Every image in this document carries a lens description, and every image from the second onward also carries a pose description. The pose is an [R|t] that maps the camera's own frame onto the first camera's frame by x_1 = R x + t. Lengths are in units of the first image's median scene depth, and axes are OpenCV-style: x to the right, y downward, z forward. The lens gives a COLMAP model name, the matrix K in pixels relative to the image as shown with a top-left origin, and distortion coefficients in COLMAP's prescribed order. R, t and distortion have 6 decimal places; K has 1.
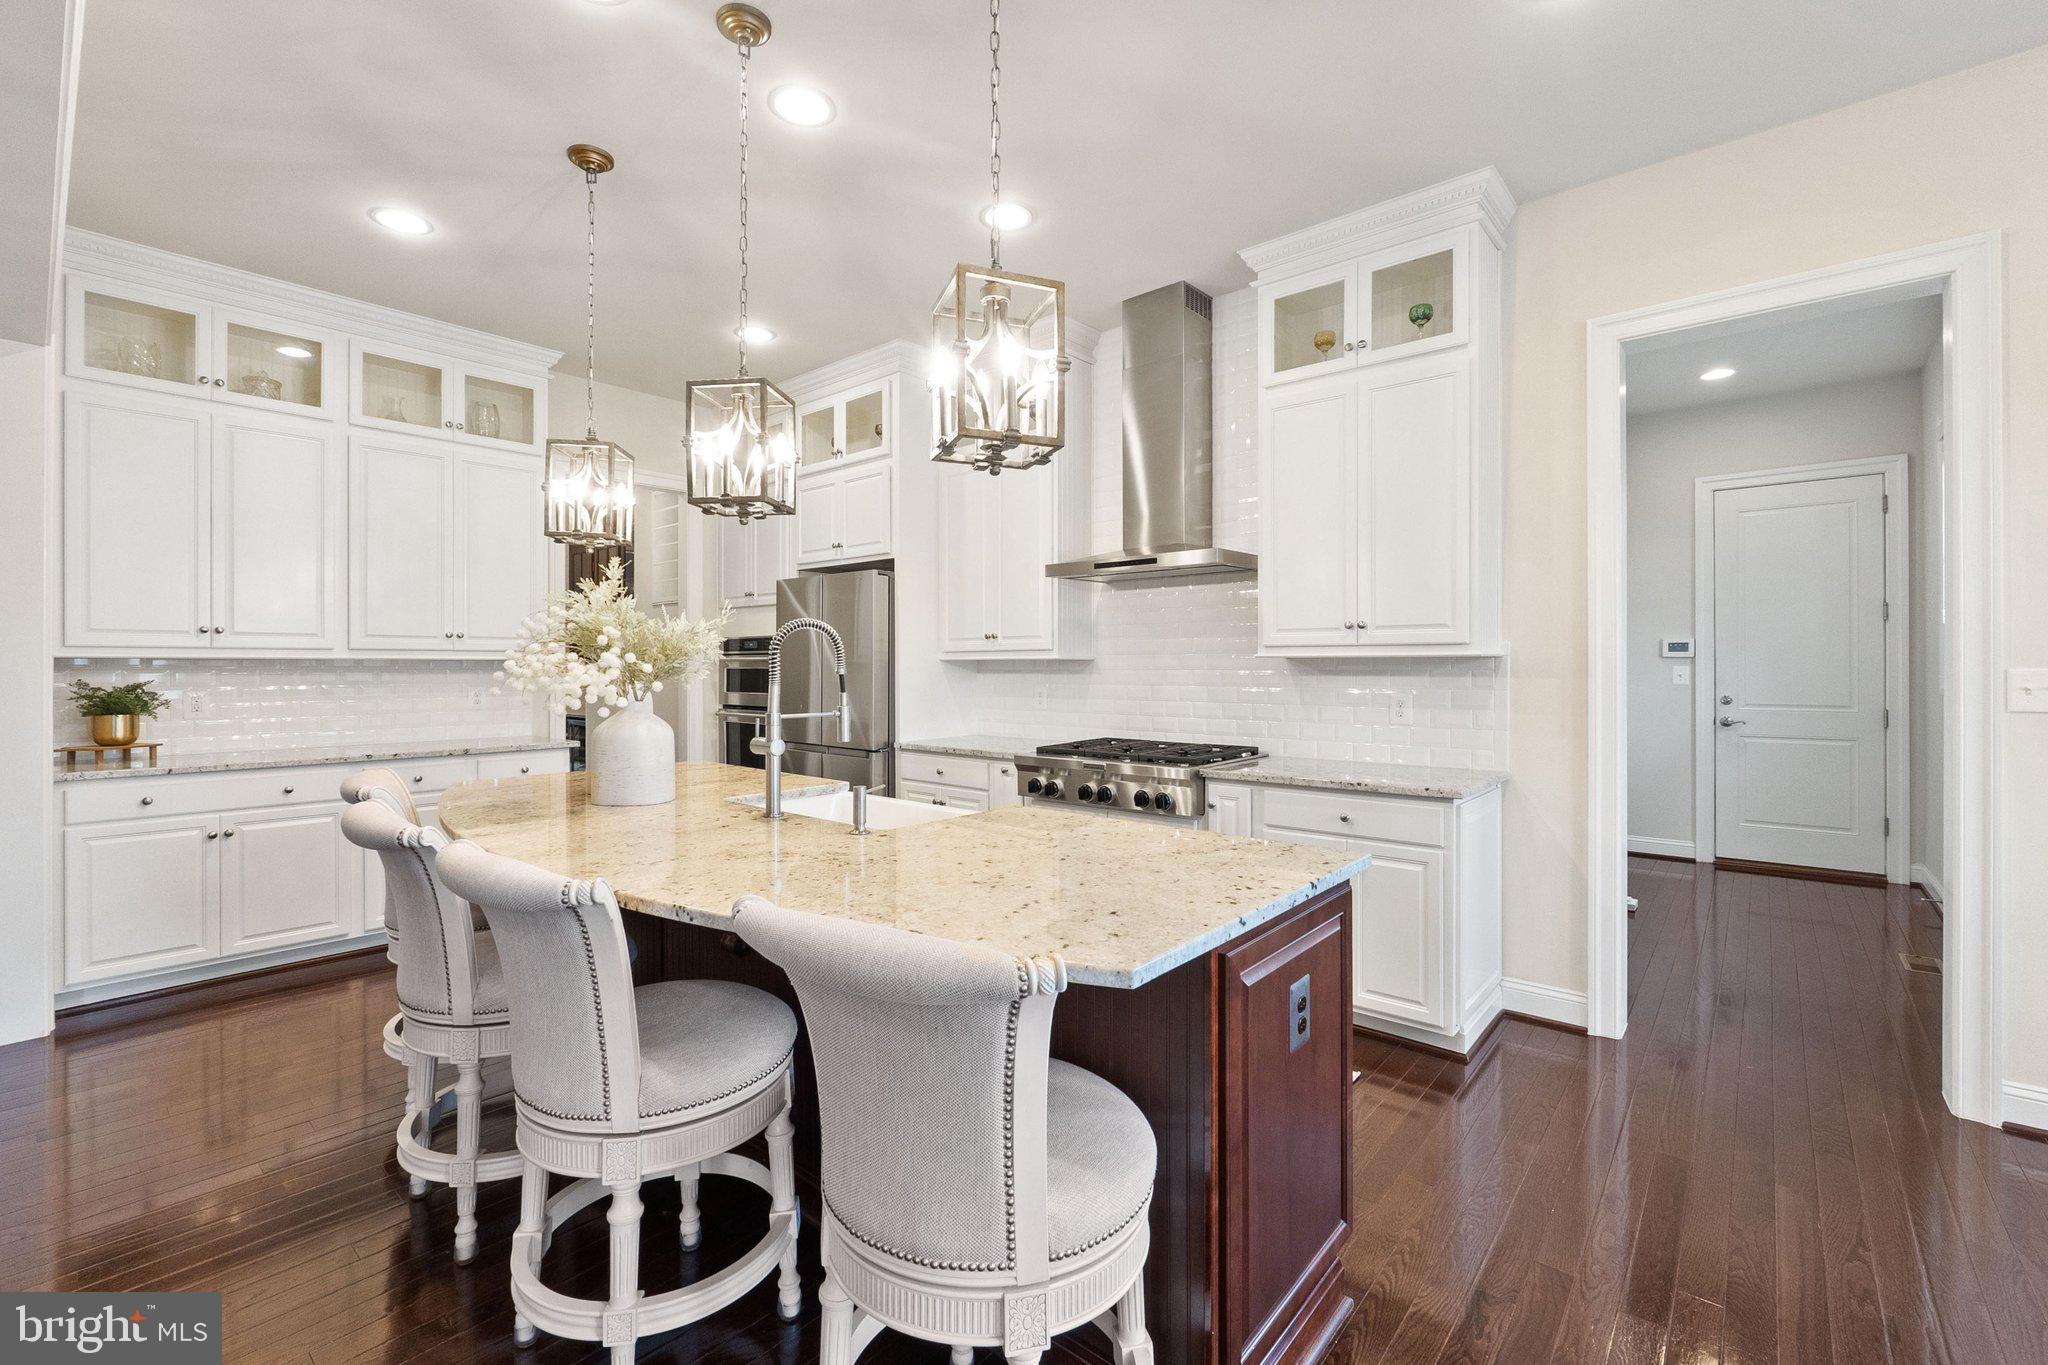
lens RADIAL K [[866.6, 0, 1019.4], [0, 866.6, 665.9], [0, 0, 1]] dist [-0.006732, -0.001078]
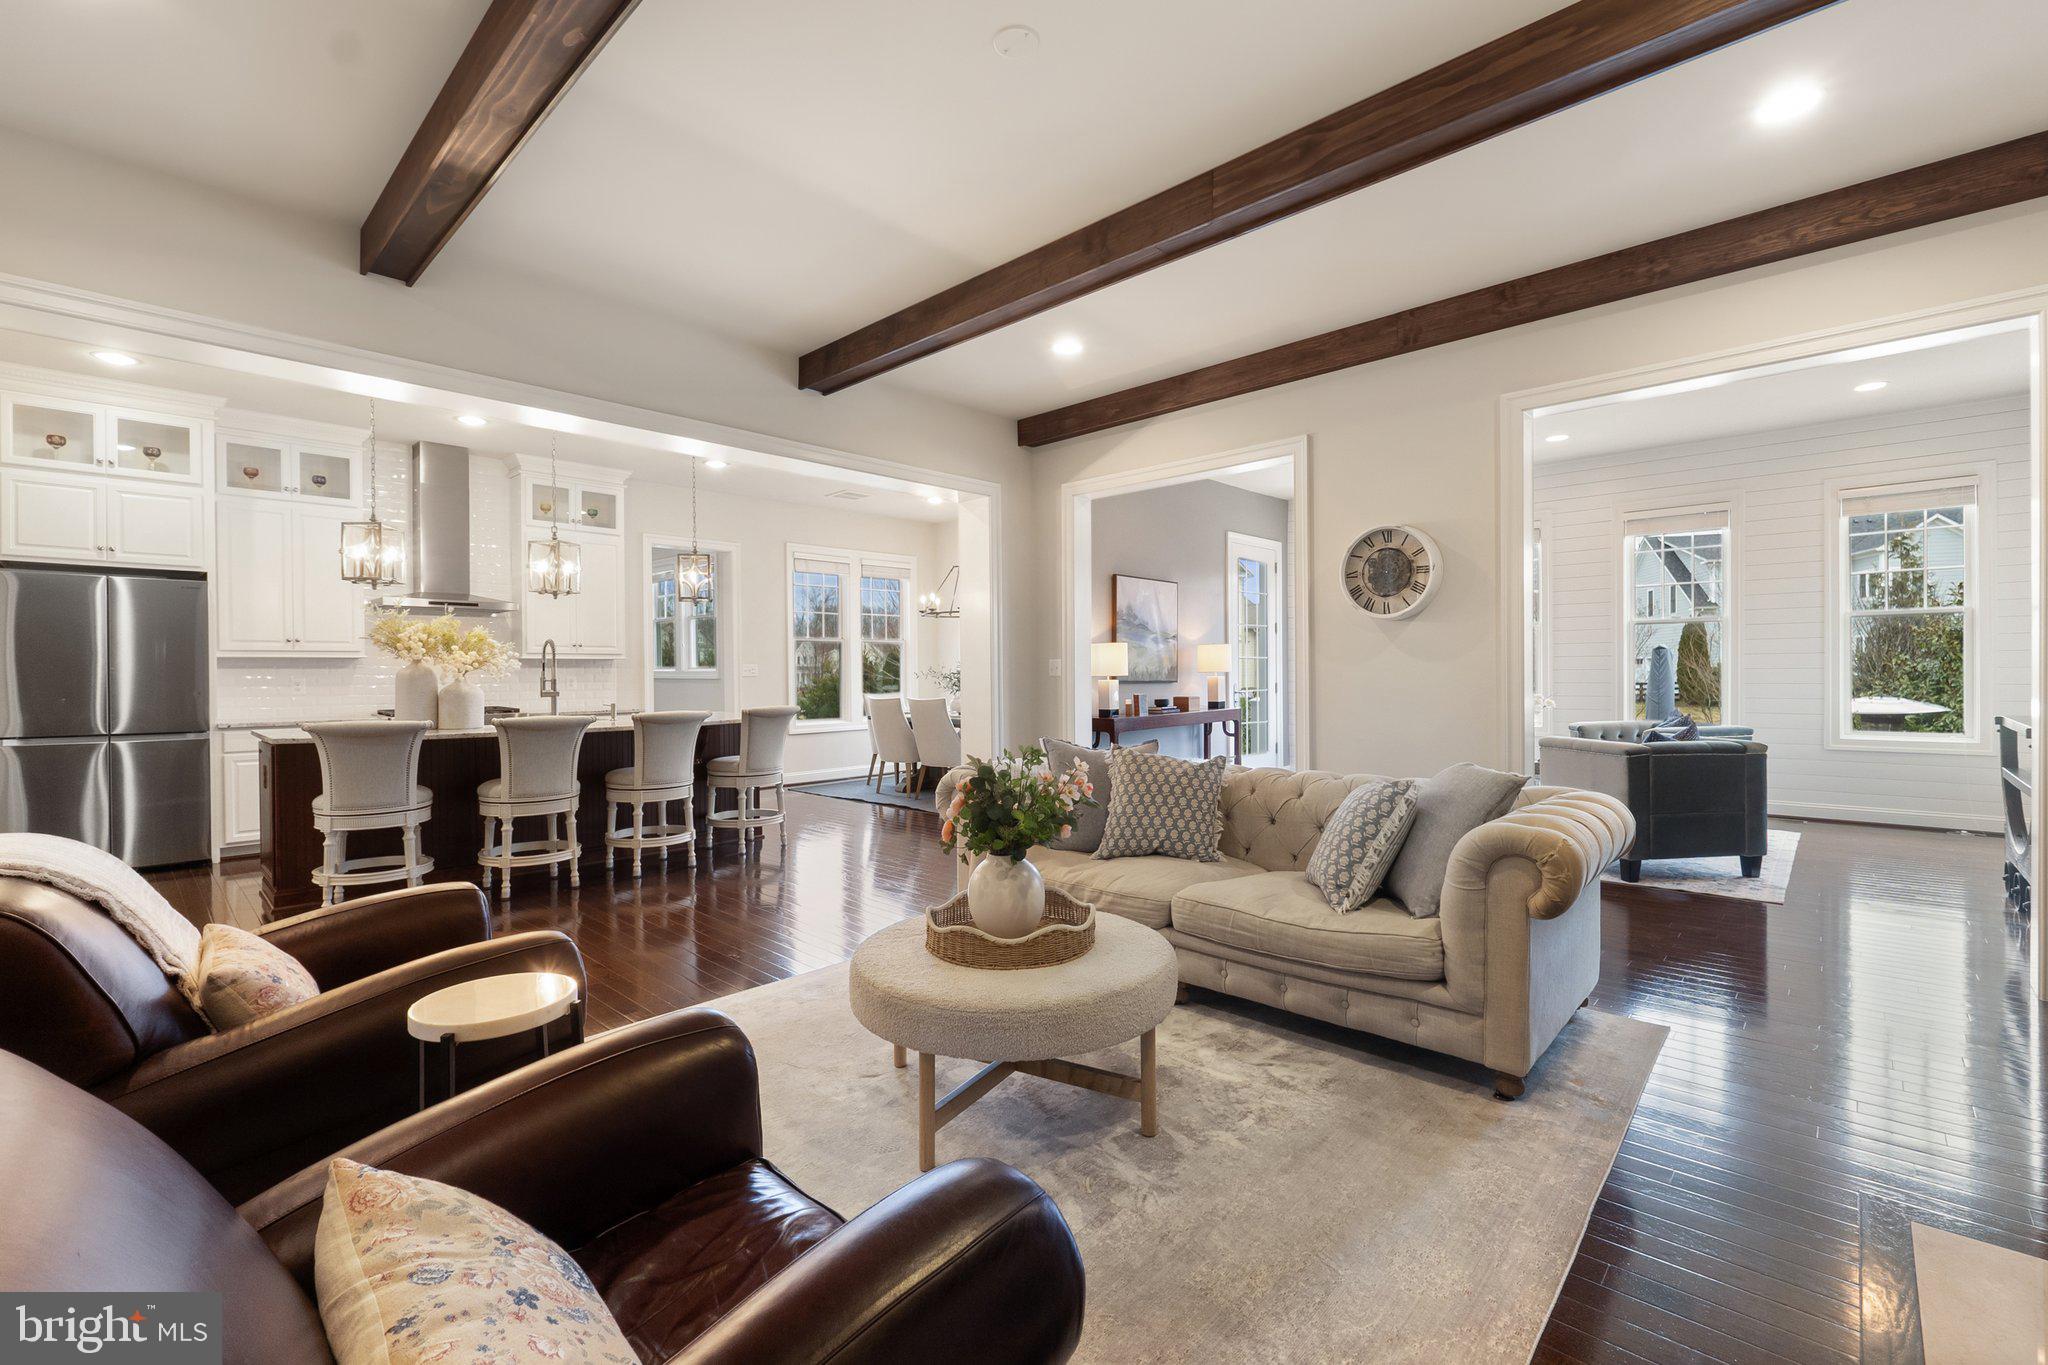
lens RADIAL K [[882.1, 0, 1040.0], [0, 882.1, 674.7], [0, 0, 1]] dist [-0.008757, -0.000252]
pose [[0.030238, -0.003507, 0.999537, -1.885156], [0.005350, 0.999980, 0.003346, 0.029545], [-0.999528, 0.005246, 0.030256, -0.279010]]
